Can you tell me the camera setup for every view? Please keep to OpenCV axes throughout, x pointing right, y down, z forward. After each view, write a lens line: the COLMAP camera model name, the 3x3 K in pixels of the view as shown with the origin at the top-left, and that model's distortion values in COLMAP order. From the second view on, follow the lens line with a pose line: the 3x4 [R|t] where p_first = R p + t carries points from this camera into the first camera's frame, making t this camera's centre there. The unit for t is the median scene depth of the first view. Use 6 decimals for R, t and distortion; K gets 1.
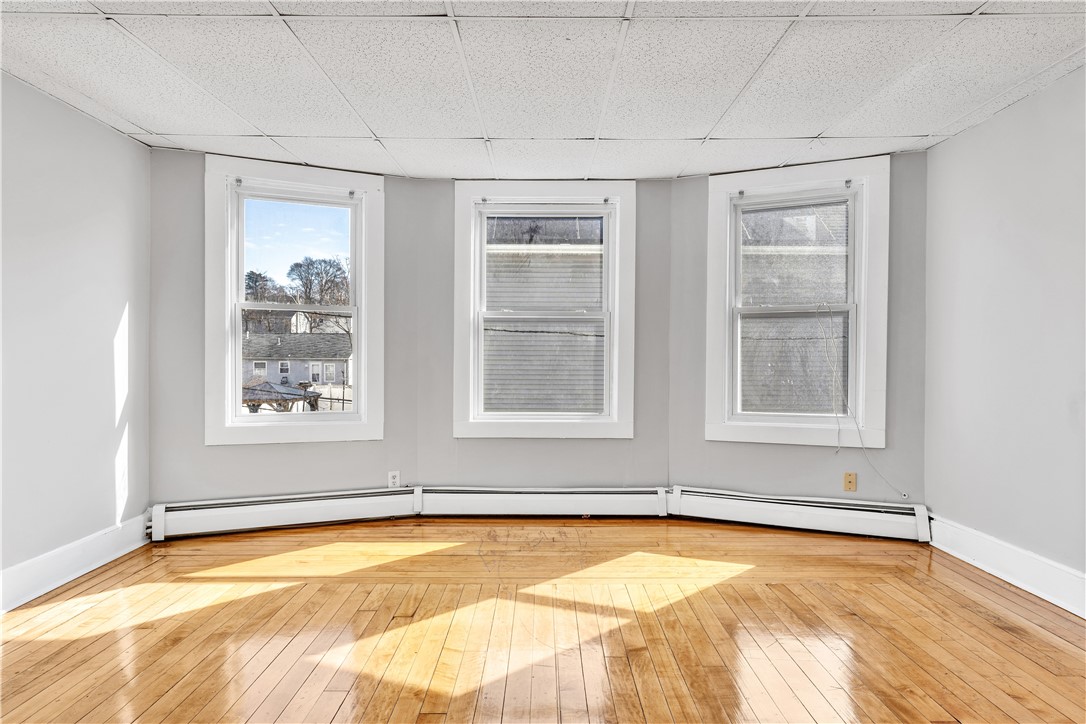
lens RADIAL K [[608.3, 0, 541.8], [0, 608.3, 358.4], [0, 0, 1]] dist [-0.000154, -0.000086]
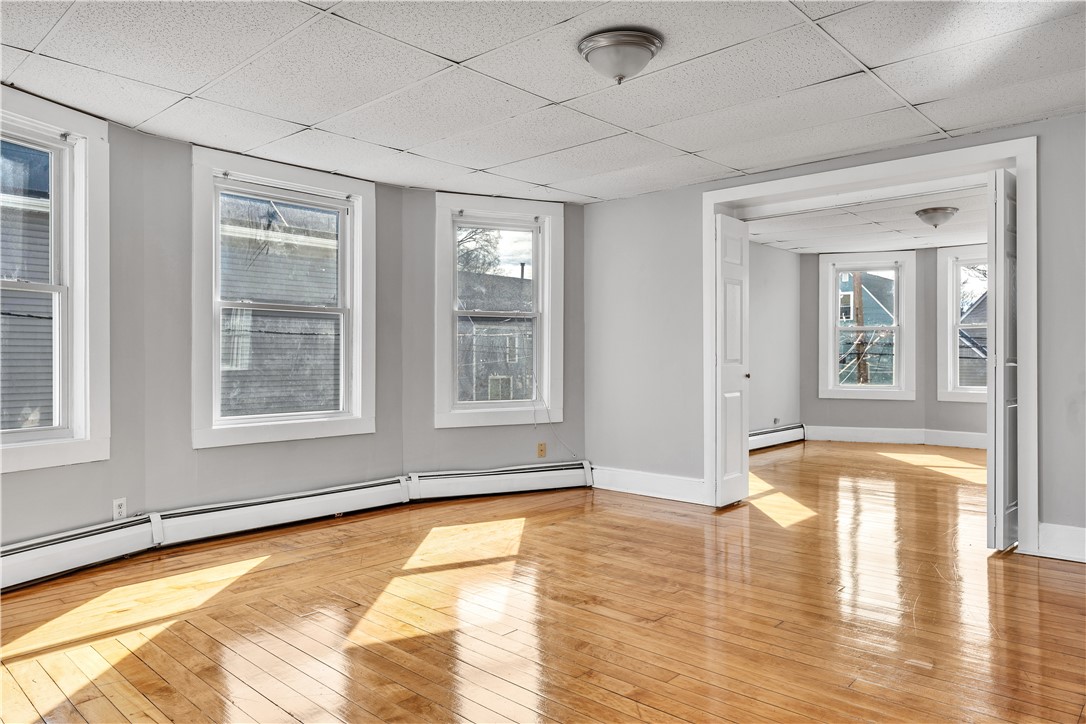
lens RADIAL K [[715.1, 0, 544.4], [0, 715.1, 363.5], [0, 0, 1]] dist [0.004558, 0.000083]
pose [[0.678160, -0.009017, 0.734859, -0.553588], [0.002171, 0.999945, 0.010266, 0.001630], [-0.734911, -0.005366, 0.678142, -0.035105]]
